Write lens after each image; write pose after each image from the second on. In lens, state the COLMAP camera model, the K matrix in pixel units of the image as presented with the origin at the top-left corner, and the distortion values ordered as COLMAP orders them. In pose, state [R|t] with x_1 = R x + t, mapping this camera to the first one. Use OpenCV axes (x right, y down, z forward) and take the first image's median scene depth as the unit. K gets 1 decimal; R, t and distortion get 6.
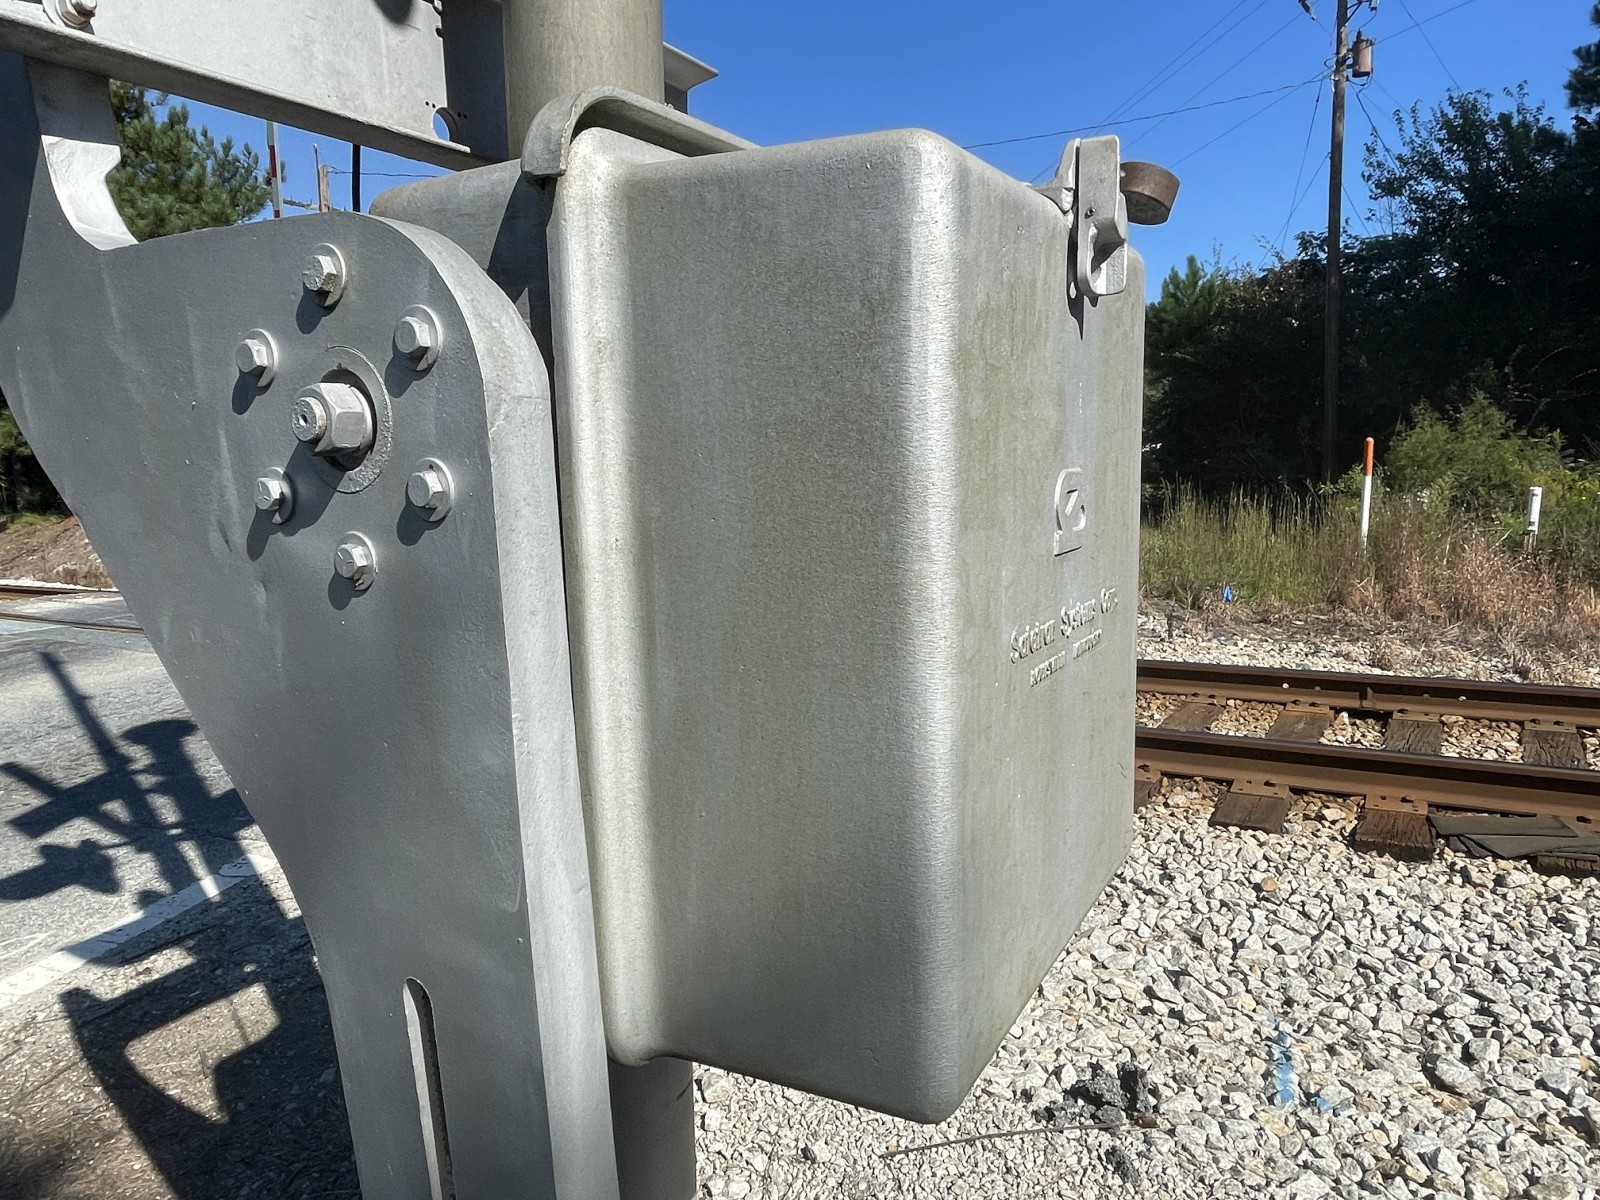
lens RADIAL K [[1057.0, 0, 808.7], [0, 1057.0, 597.5], [0, 0, 1]] dist [-0.005617, 0.003746]
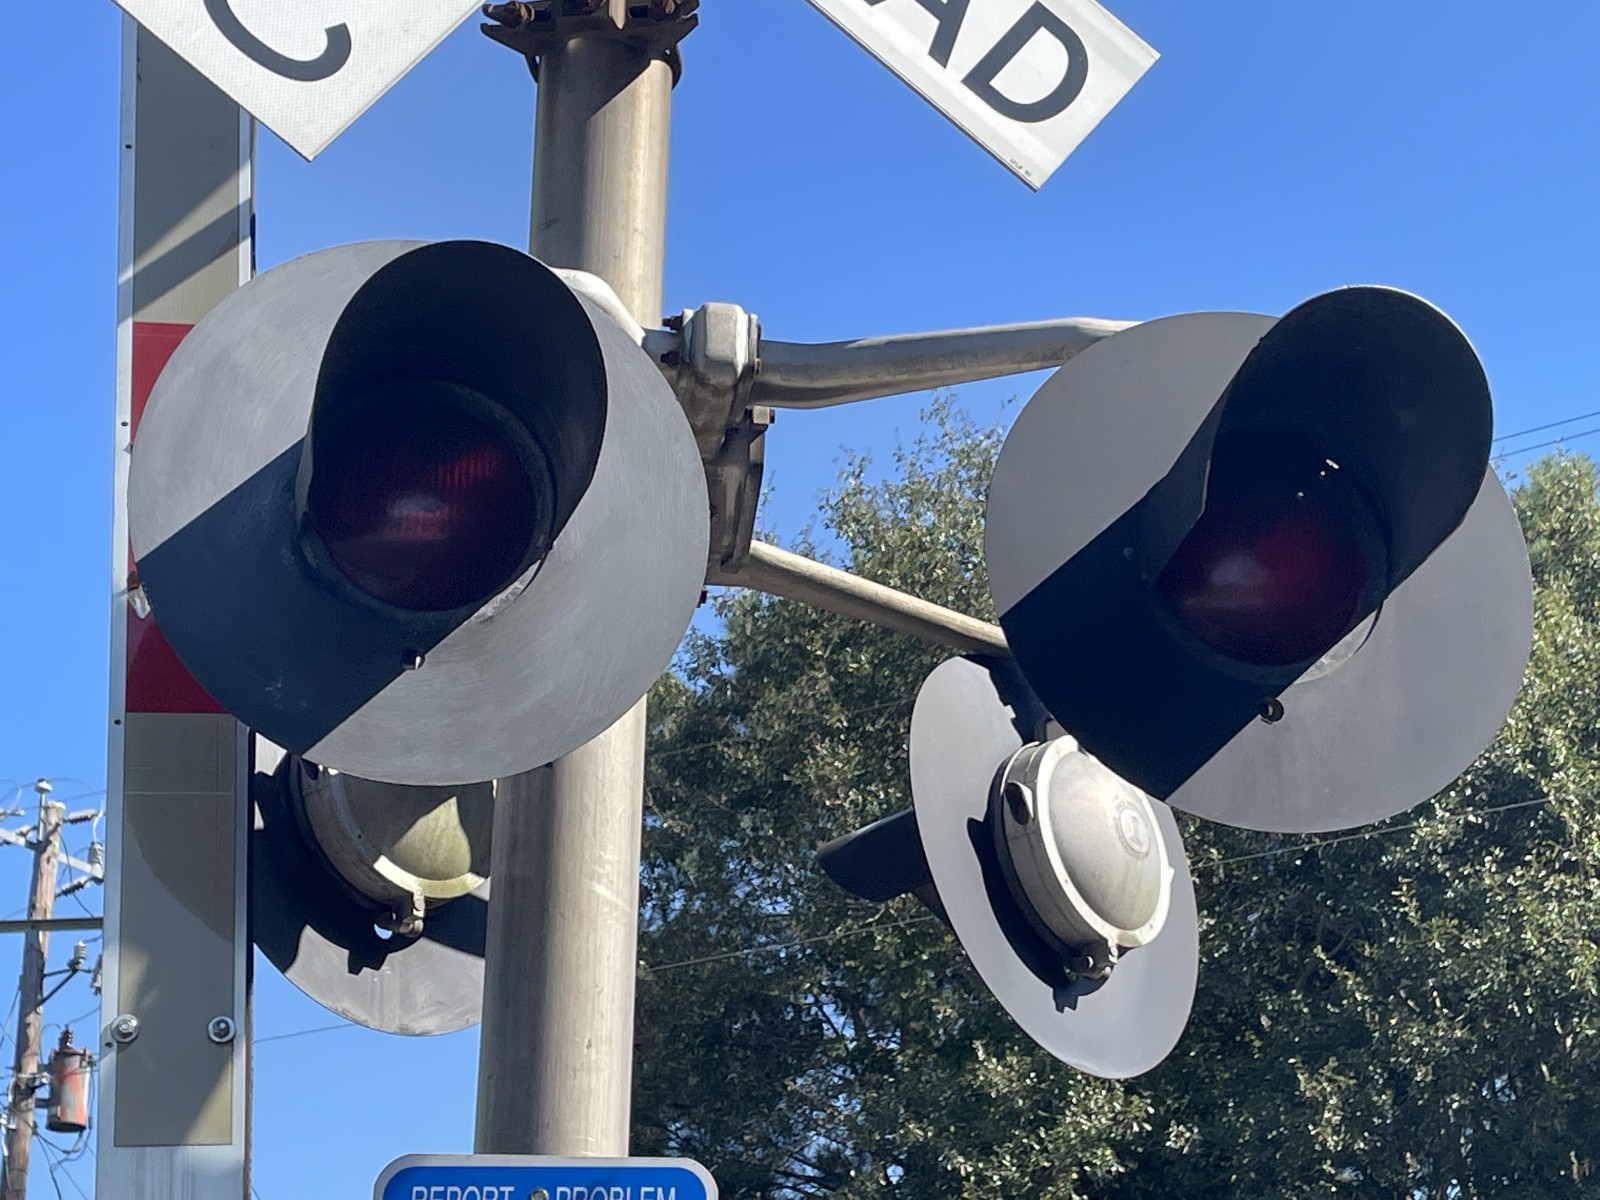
lens RADIAL K [[3190.4, 0, 783.4], [0, 3190.4, 592.2], [0, 0, 1]] dist [0.118425, 0.000000]
pose [[0.744529, 0.286532, 0.602973, -0.105006], [0.083571, 0.856100, -0.510008, -0.003156], [-0.662339, 0.430107, 0.613446, -0.068844]]
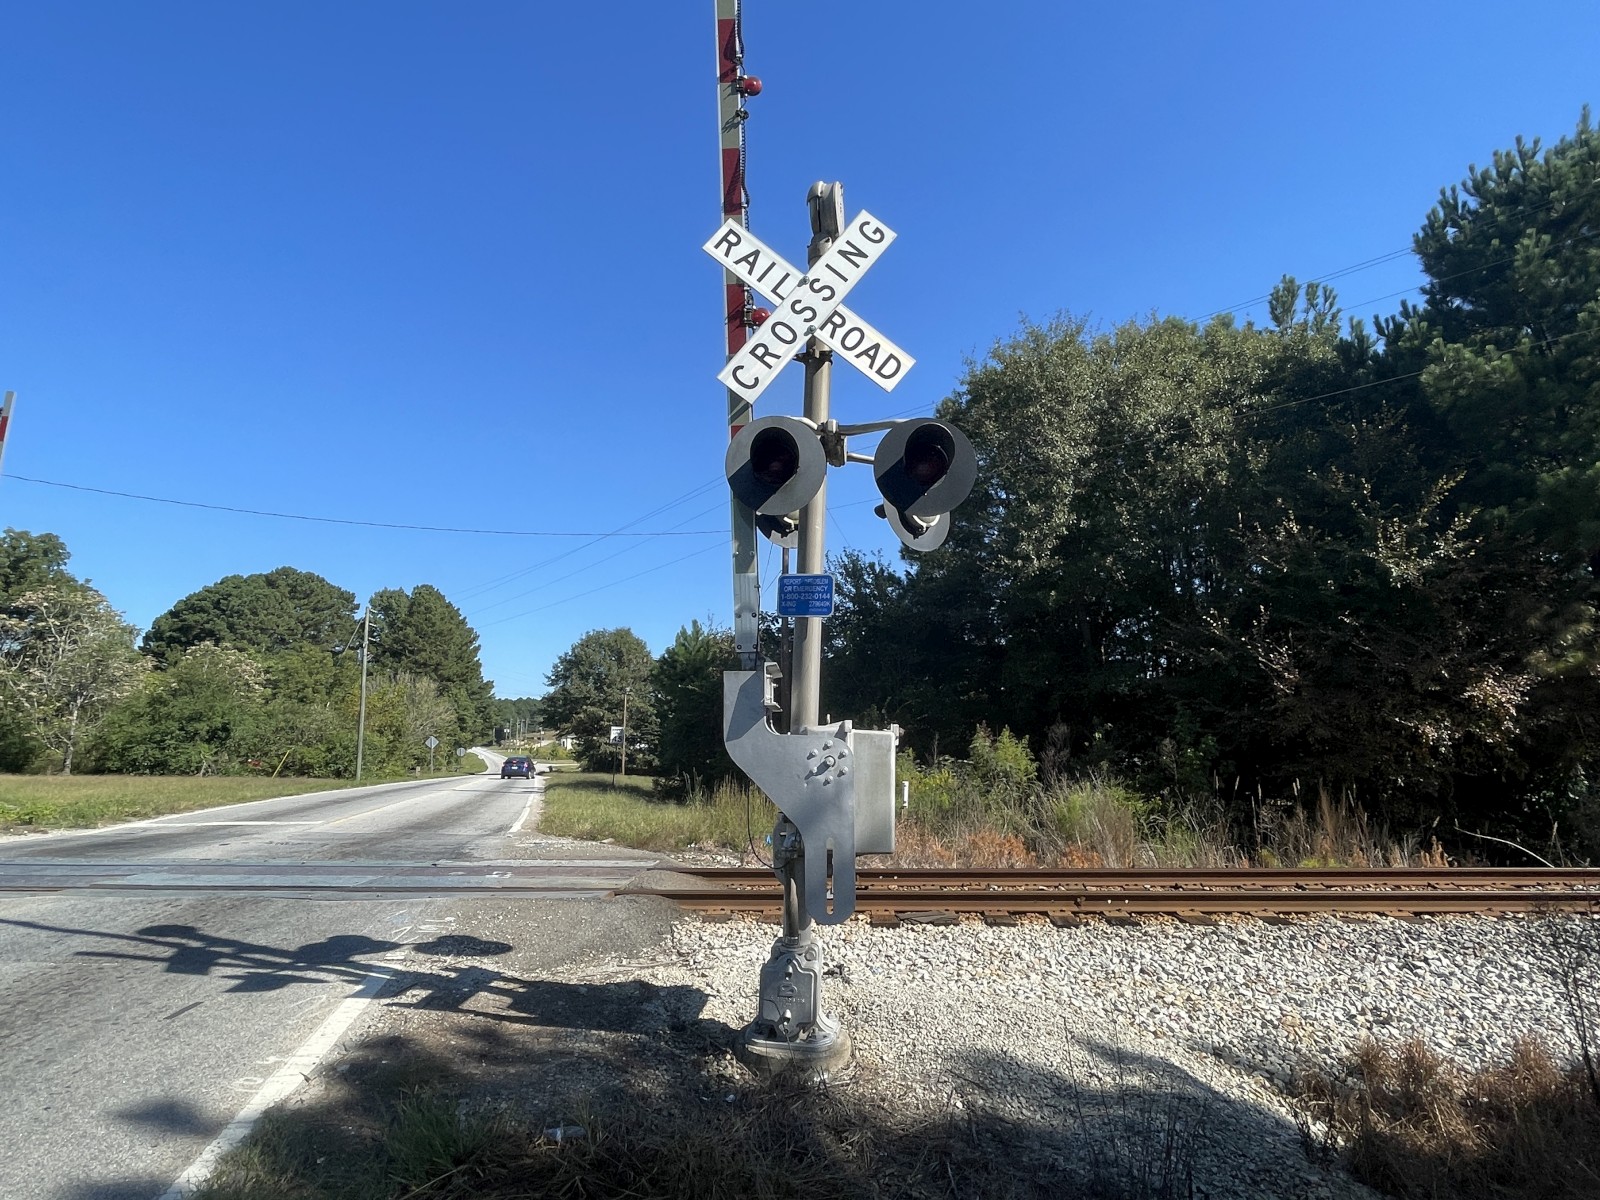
lens RADIAL K [[894.2, 0, 806.9], [0, 894.2, 597.9], [0, 0, 1]] dist [-0.006704, 0.000641]
pose [[0.873187, 0.112728, 0.474170, -0.131659], [0.034465, 0.956168, -0.290784, 0.020567], [-0.486165, 0.270251, 0.831028, -0.163863]]
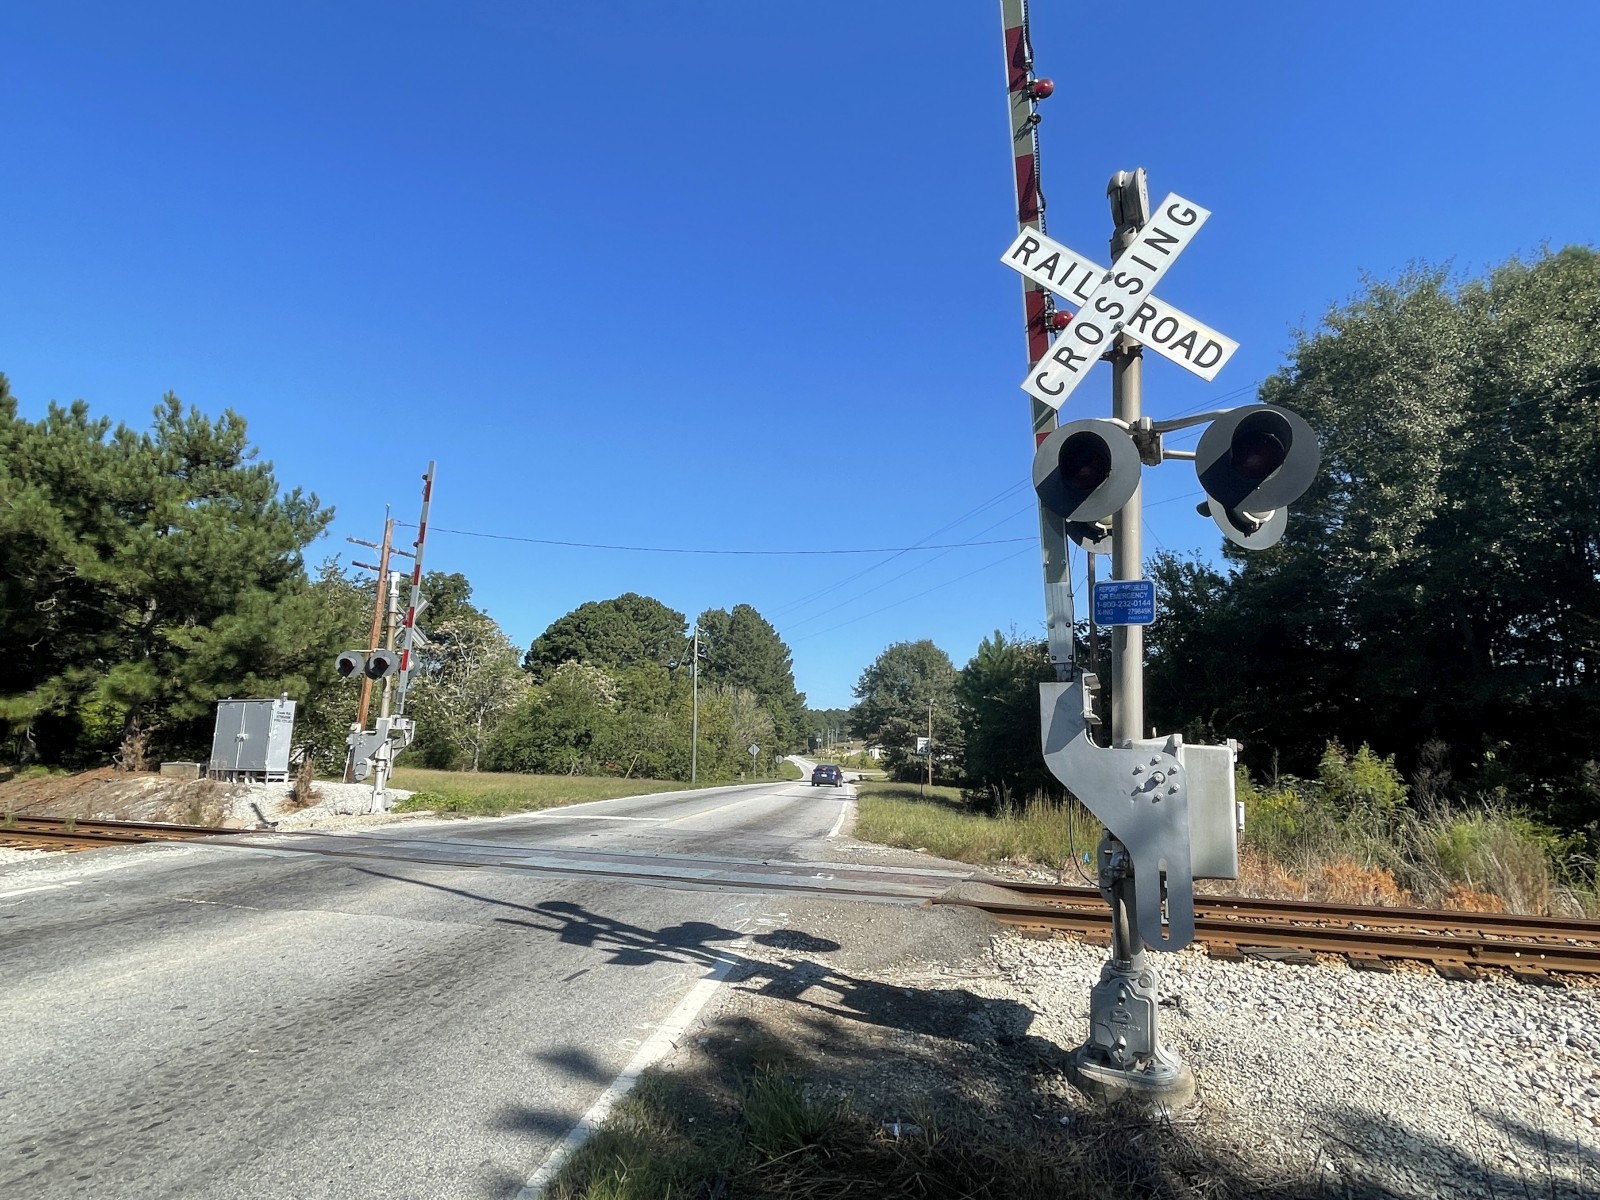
lens RADIAL K [[894.2, 0, 803.7], [0, 894.2, 597.0], [0, 0, 1]] dist [-0.006704, 0.000641]
pose [[0.983823, 0.082433, 0.159051, -0.135970], [-0.030607, 0.952132, -0.304151, 0.021083], [-0.176509, 0.294363, 0.939252, -0.166160]]
